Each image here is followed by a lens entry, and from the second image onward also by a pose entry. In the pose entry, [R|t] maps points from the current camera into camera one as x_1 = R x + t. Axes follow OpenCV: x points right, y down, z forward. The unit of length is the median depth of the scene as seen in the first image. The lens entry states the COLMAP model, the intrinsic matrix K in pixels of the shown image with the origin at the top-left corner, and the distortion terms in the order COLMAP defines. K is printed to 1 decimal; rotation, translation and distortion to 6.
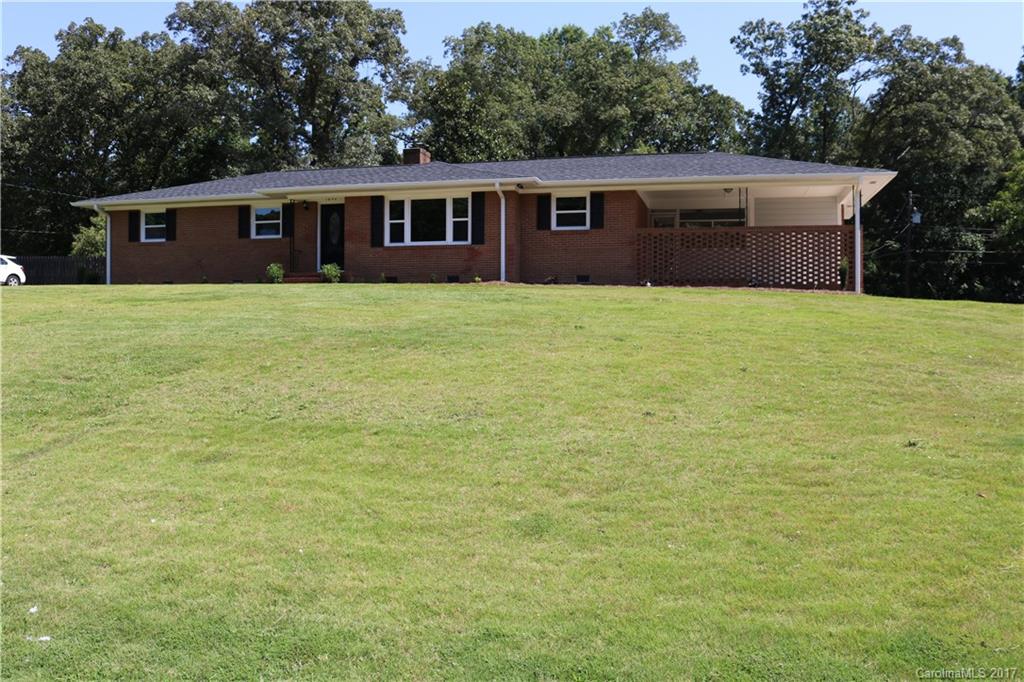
lens RADIAL K [[904.1, 0, 512.0], [0, 904.1, 341.0], [0, 0, 1]] dist [-0.138058, 0.120258]
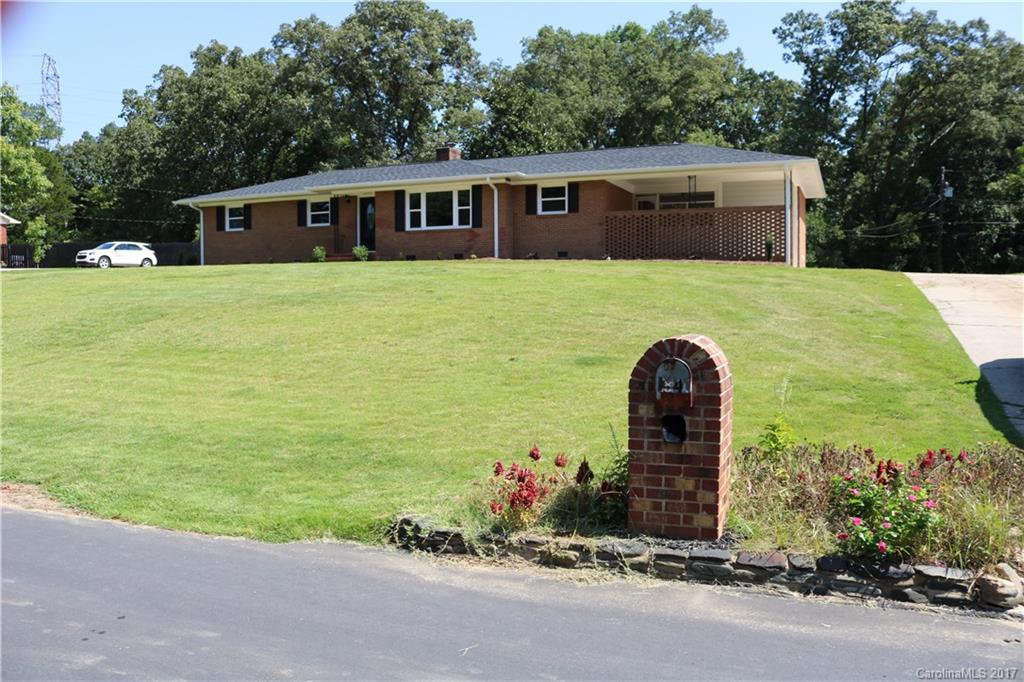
lens RADIAL K [[854.9, 0, 512.0], [0, 854.9, 341.0], [0, 0, 1]] dist [-0.156068, 0.135787]
pose [[0.988886, -0.001239, -0.148672, 0.098220], [0.006150, 0.999450, 0.032581, 0.004894], [0.148550, -0.033134, 0.988350, -0.076477]]
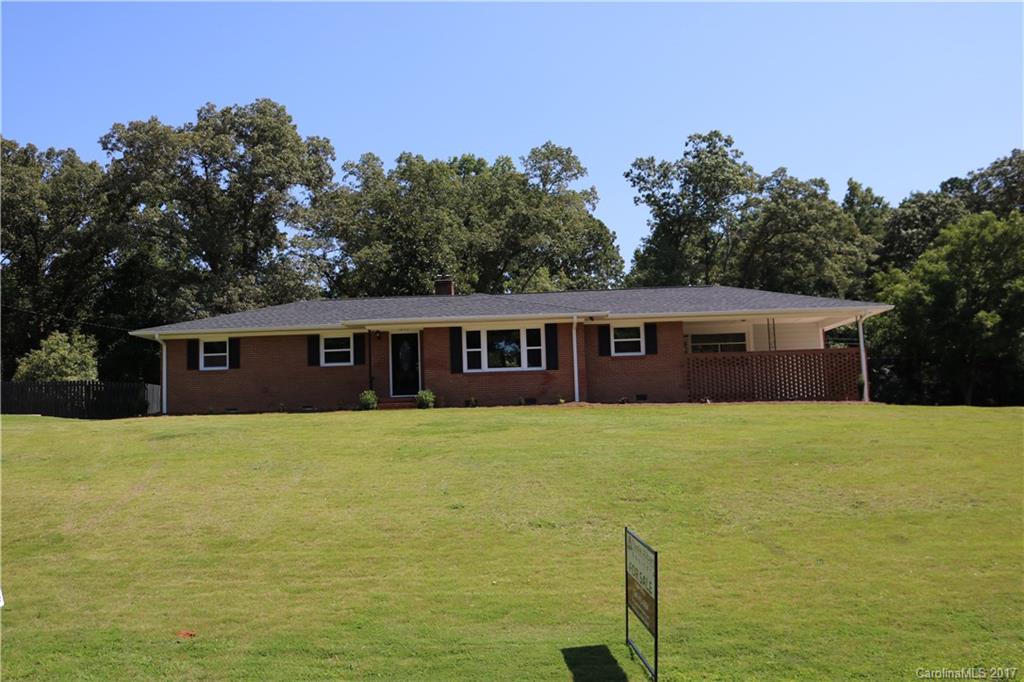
lens RADIAL K [[908.0, 0, 512.0], [0, 908.0, 341.0], [0, 0, 1]] dist [-0.137568, 0.113008]
pose [[0.972718, -0.012392, 0.231658, -0.189685], [0.039798, 0.992682, -0.114010, -0.008457], [-0.228550, 0.120119, 0.966093, -0.048068]]
